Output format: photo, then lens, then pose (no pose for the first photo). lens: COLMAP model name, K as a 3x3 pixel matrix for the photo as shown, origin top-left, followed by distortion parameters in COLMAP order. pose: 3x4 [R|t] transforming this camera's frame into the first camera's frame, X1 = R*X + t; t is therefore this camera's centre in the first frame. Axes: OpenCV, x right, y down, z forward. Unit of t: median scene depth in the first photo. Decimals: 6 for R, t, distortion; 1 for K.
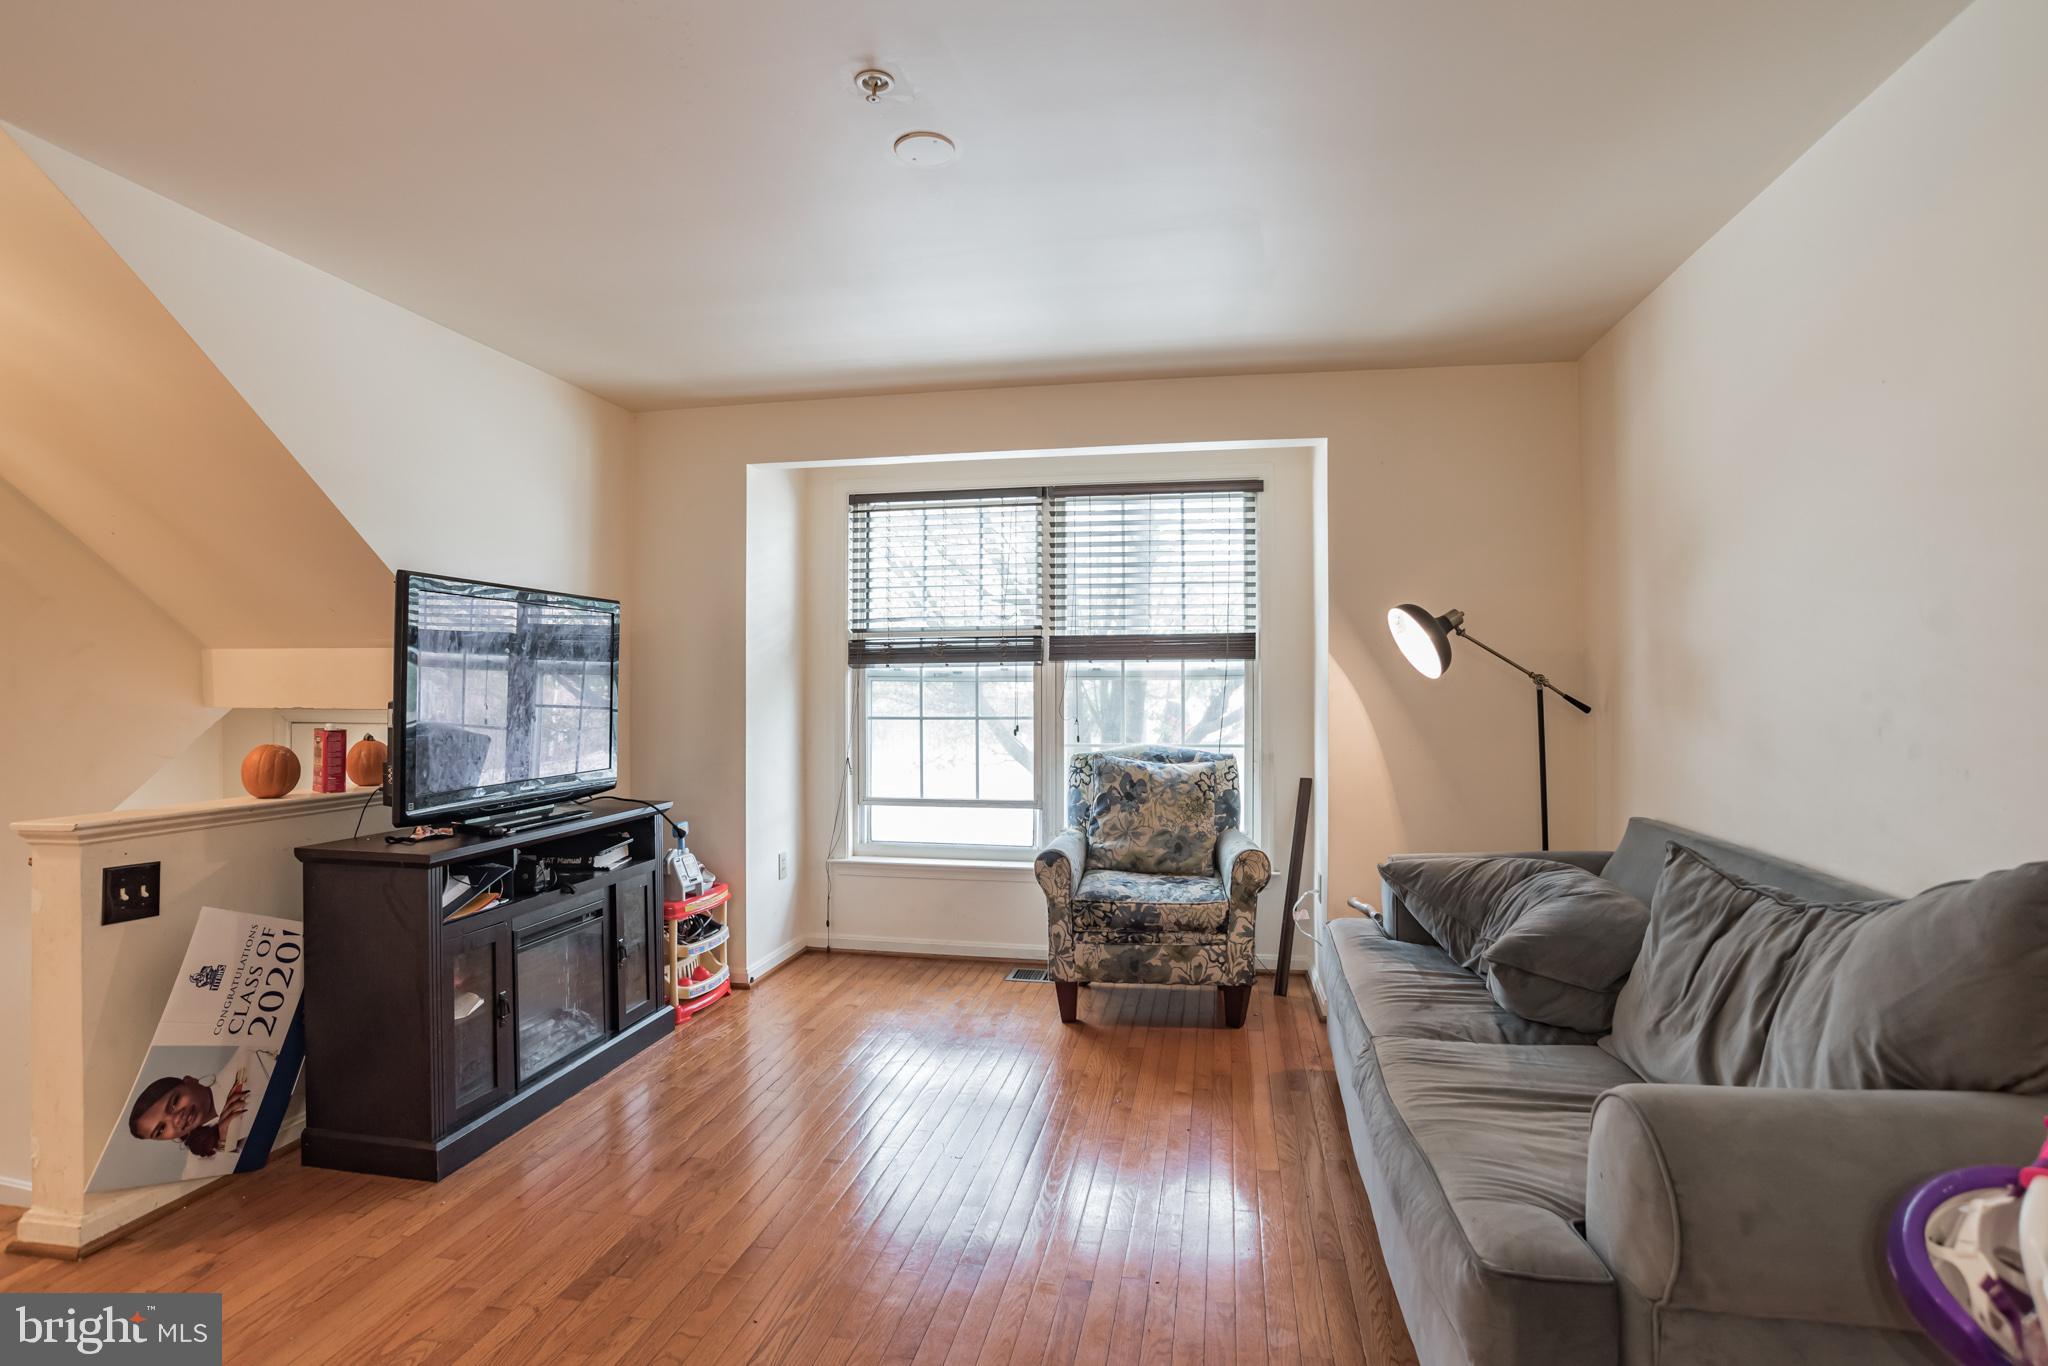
lens RADIAL K [[1050.5, 0, 1017.2], [0, 1050.5, 684.2], [0, 0, 1]] dist [-0.037645, -0.000733]
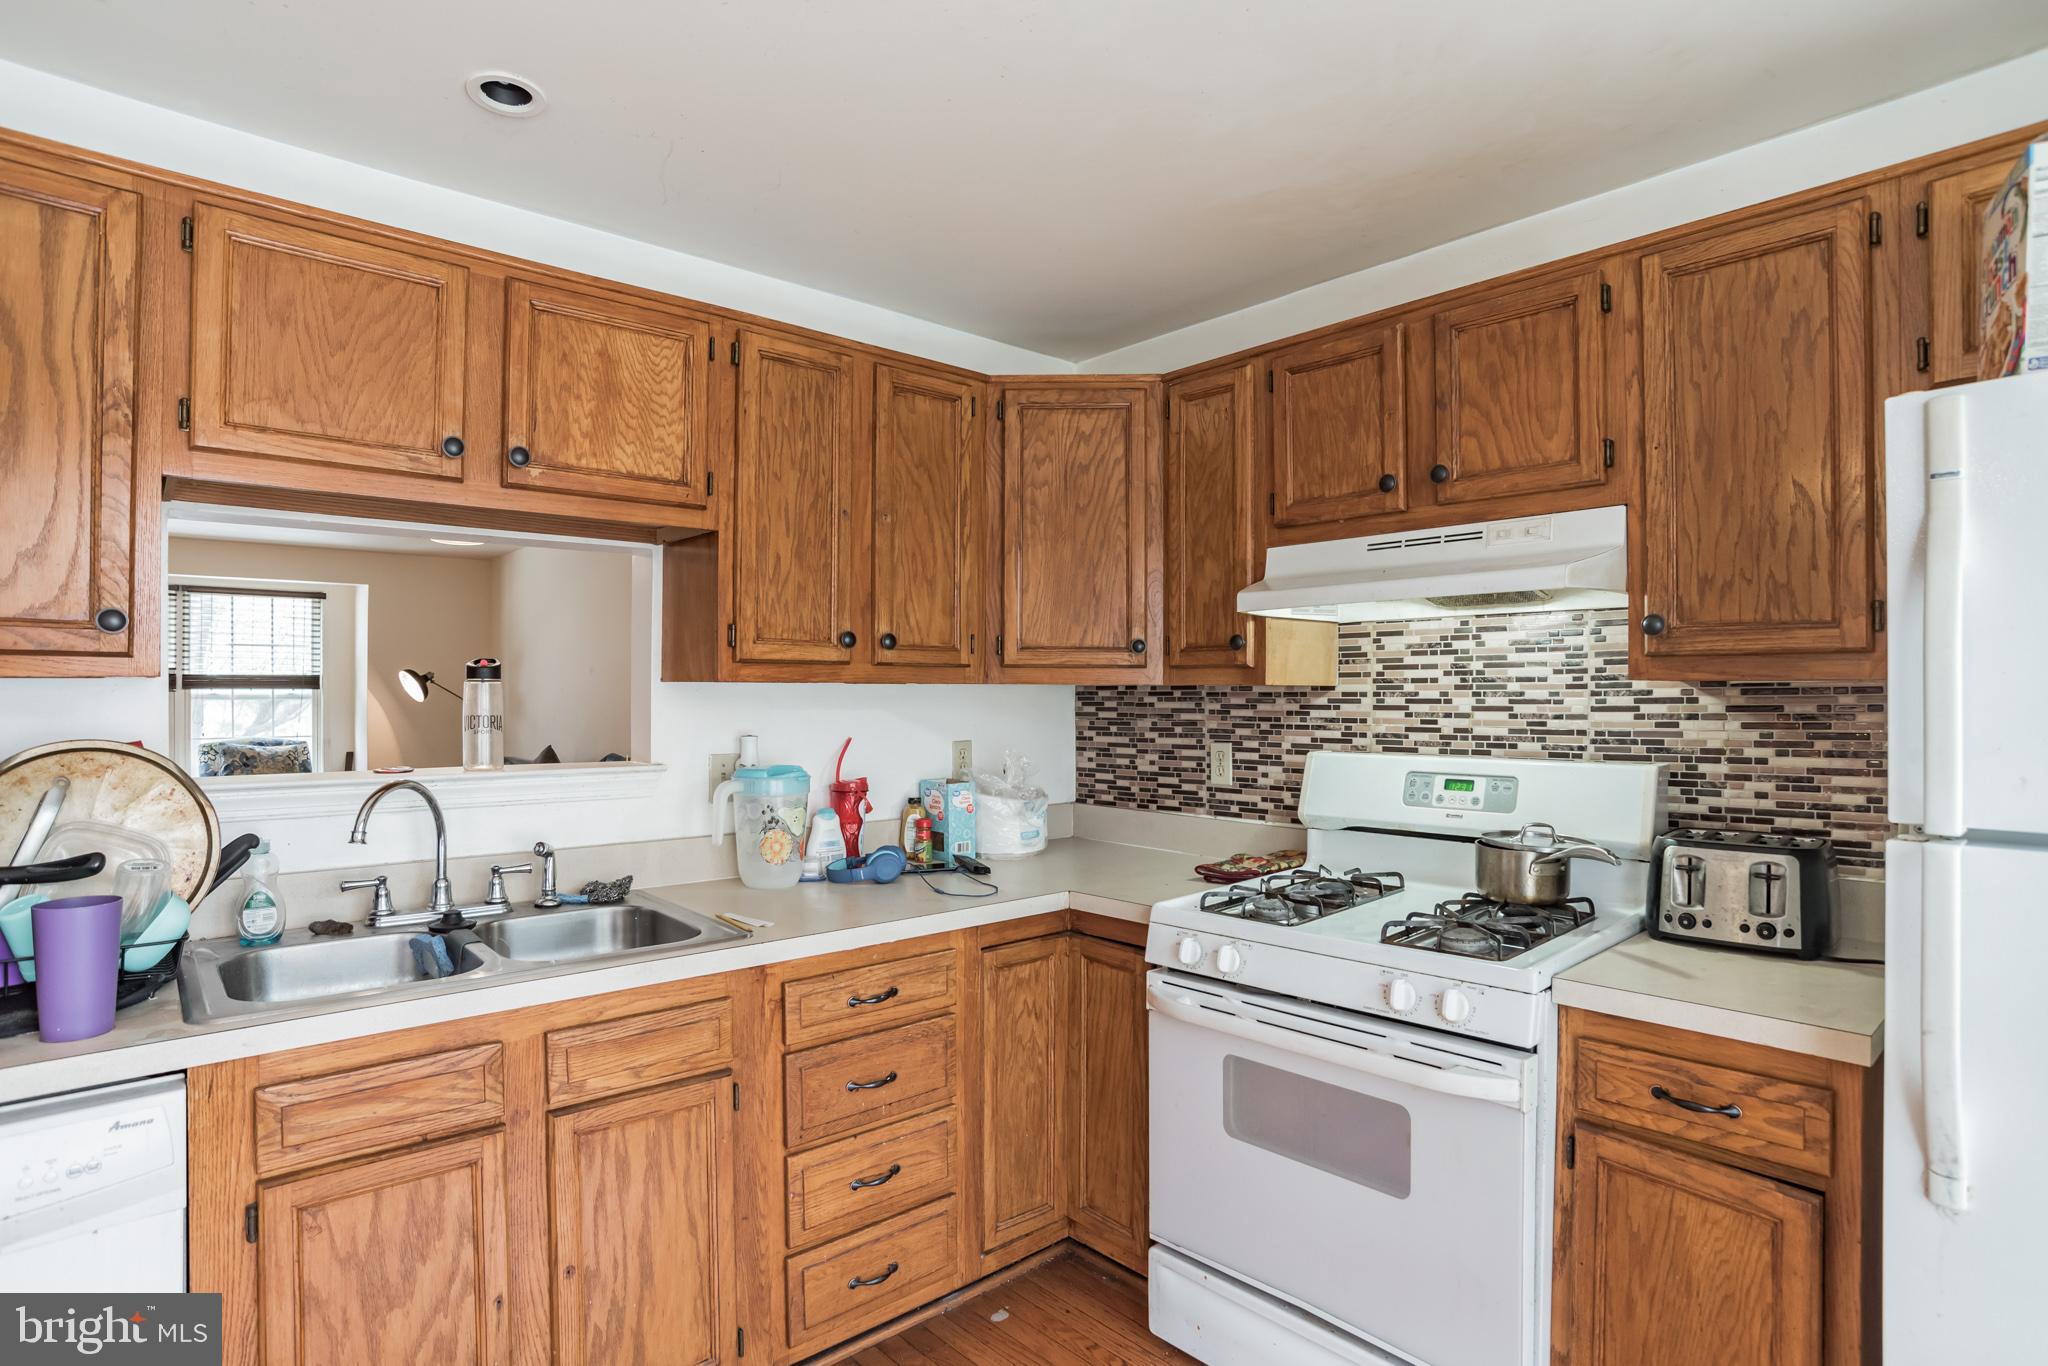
lens RADIAL K [[1050.5, 0, 1018.5], [0, 1050.5, 684.8], [0, 0, 1]] dist [-0.037645, -0.000733]
pose [[0.621843, 0.008406, 0.783097, -0.434900], [-0.003971, 0.999963, -0.007580, -0.023001], [-0.783132, 0.001604, 0.621854, -1.107077]]
